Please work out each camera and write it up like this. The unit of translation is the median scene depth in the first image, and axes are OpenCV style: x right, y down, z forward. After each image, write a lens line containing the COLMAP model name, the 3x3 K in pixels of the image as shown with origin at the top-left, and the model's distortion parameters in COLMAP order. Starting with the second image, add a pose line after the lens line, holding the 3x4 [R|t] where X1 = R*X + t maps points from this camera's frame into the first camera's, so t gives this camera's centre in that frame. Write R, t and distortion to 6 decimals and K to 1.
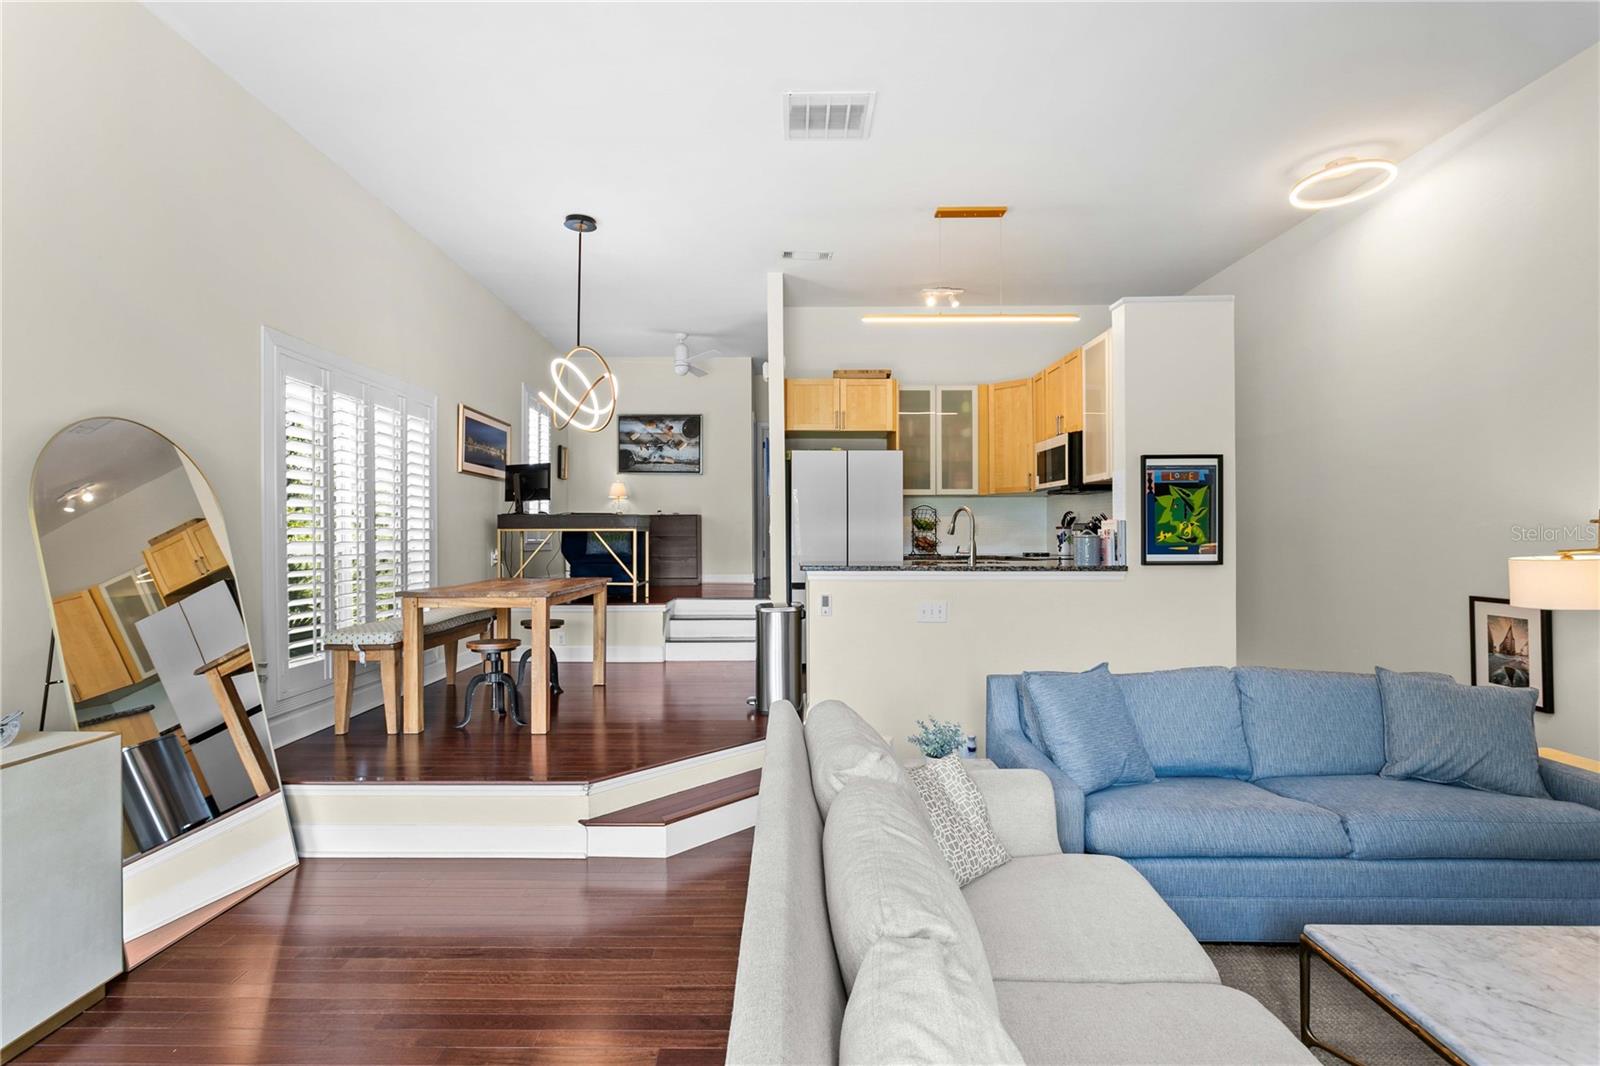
lens RADIAL K [[805.6, 0, 774.4], [0, 805.6, 535.5], [0, 0, 1]] dist [-0.012698, 0.005471]
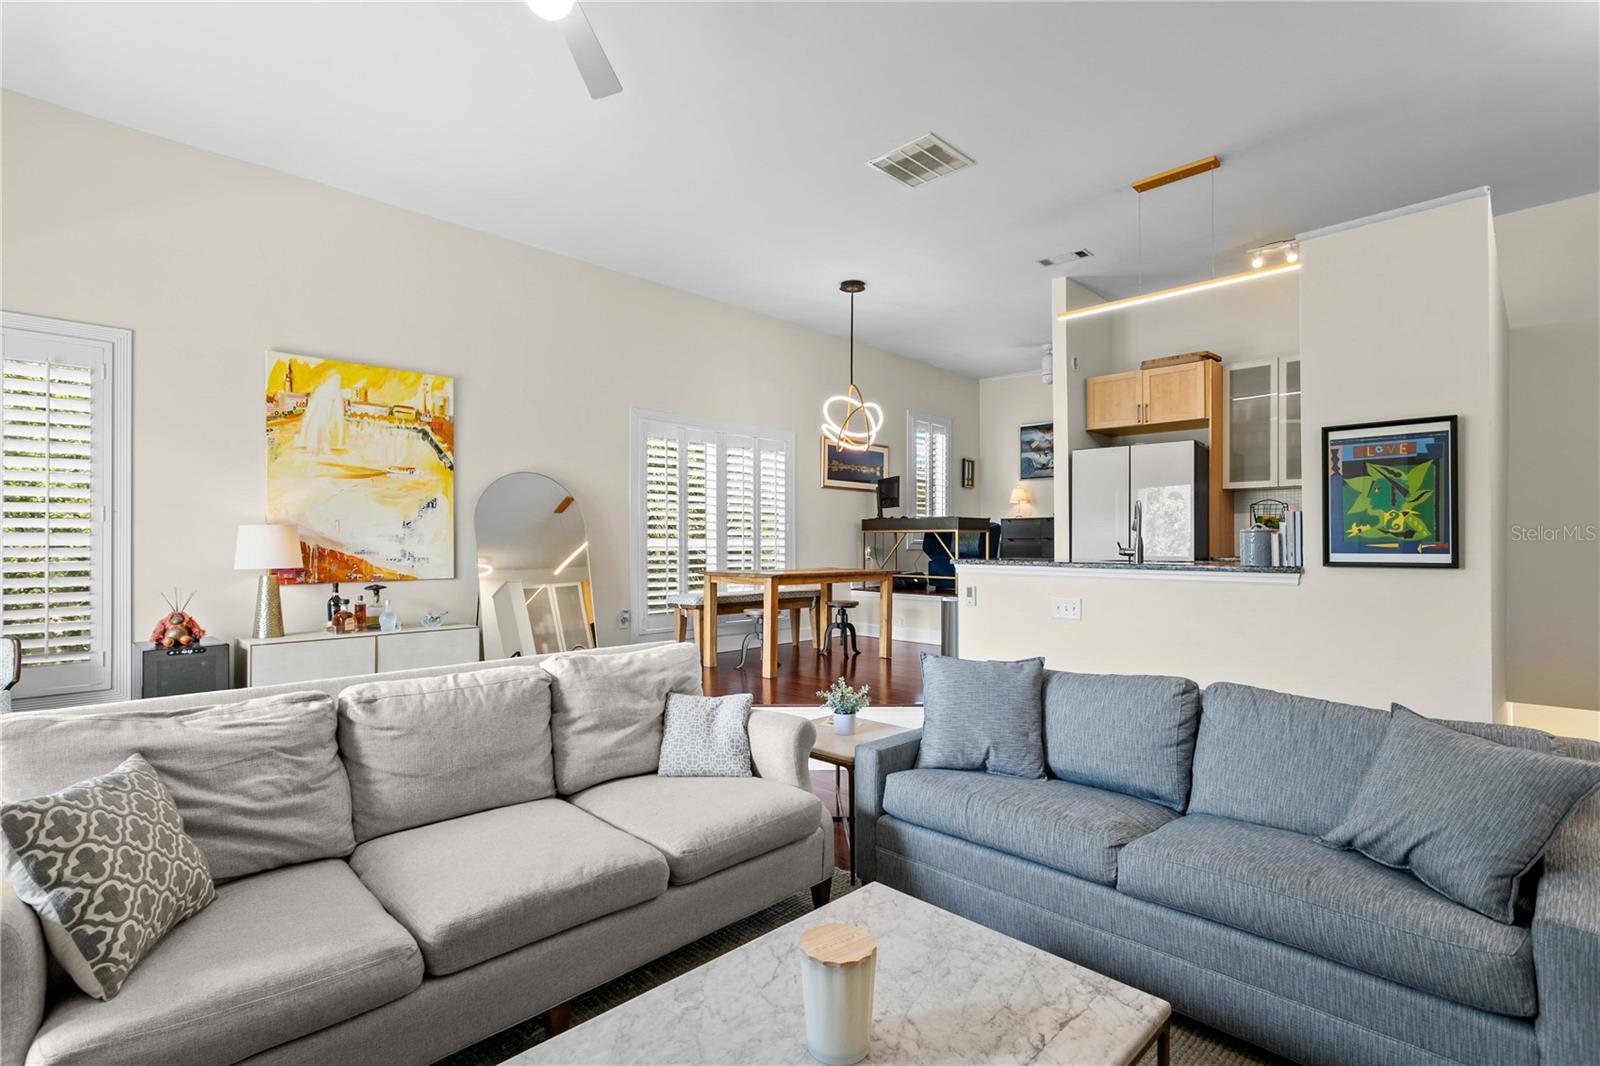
lens RADIAL K [[767.4, 0, 777.0], [0, 767.4, 537.7], [0, 0, 1]] dist [0.000117, 0.000065]
pose [[0.702329, -0.002301, -0.711849, 0.617621], [-0.002259, 0.999983, -0.005461, 0.013922], [0.711849, 0.005444, 0.702311, 0.084588]]
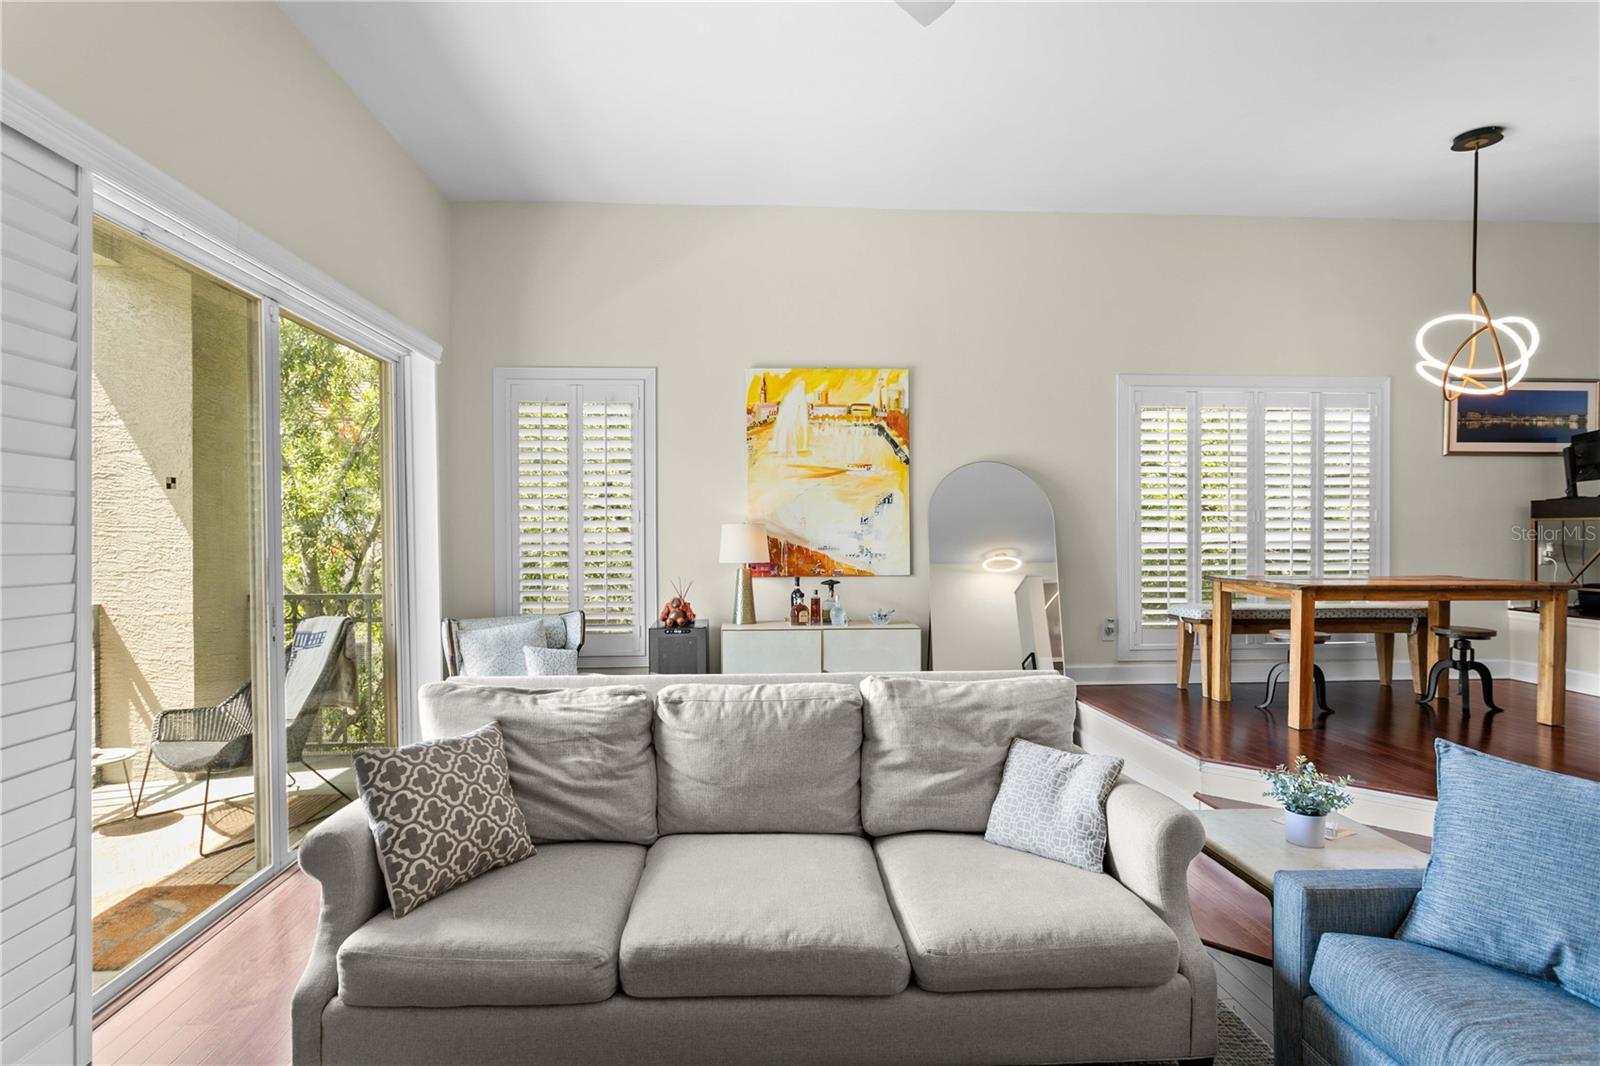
lens RADIAL K [[805.6, 0, 759.5], [0, 805.6, 539.6], [0, 0, 1]] dist [-0.012698, 0.005471]
pose [[0.042332, 0.013812, -0.999008, 0.621443], [0.002426, 0.999900, 0.013927, 0.000469], [0.999101, -0.003013, 0.042295, 0.284771]]
